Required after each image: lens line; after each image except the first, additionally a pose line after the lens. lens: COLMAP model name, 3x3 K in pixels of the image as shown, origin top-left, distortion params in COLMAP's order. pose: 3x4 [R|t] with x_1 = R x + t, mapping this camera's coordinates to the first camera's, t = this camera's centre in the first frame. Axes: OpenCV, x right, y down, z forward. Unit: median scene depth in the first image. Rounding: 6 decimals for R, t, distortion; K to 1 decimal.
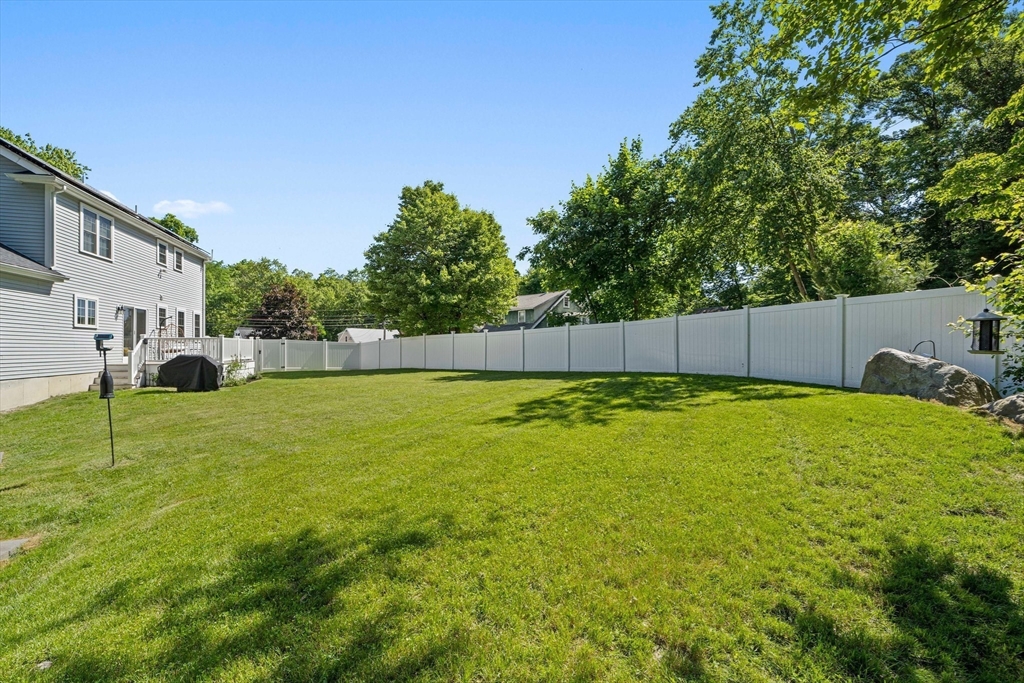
lens RADIAL K [[443.1, 0, 513.6], [0, 443.1, 345.7], [0, 0, 1]] dist [-0.000200, -0.000493]
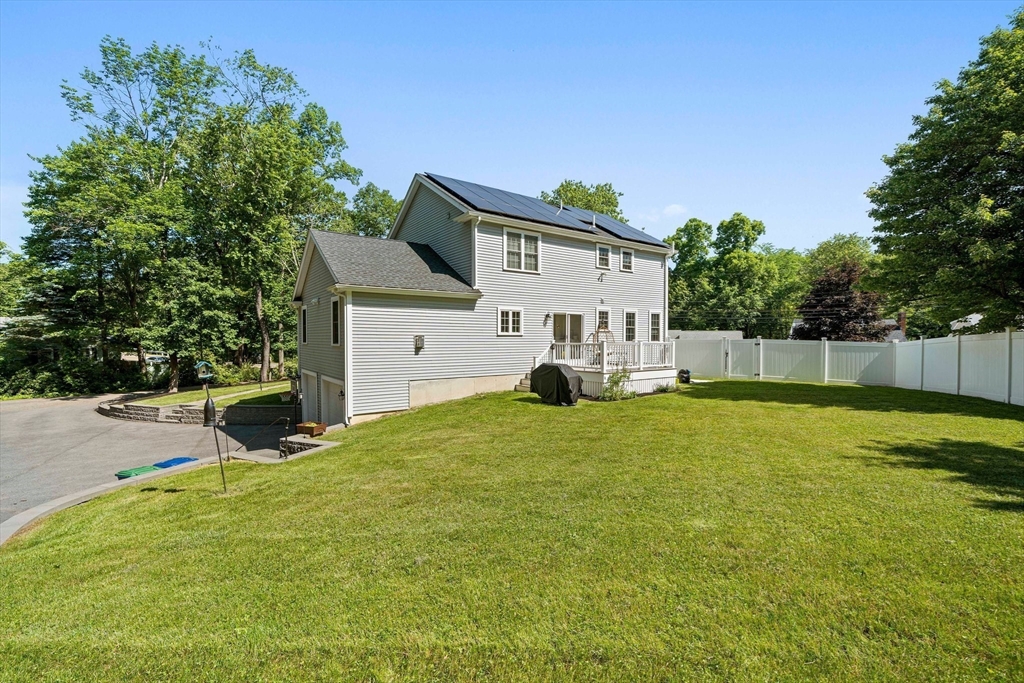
lens RADIAL K [[443.1, 0, 511.4], [0, 443.1, 347.9], [0, 0, 1]] dist [-0.000200, -0.000493]
pose [[0.330561, 0.016677, -0.943637, 0.113819], [0.008514, 0.999750, 0.020651, -0.029426], [0.943746, -0.014860, 0.330336, 0.577818]]
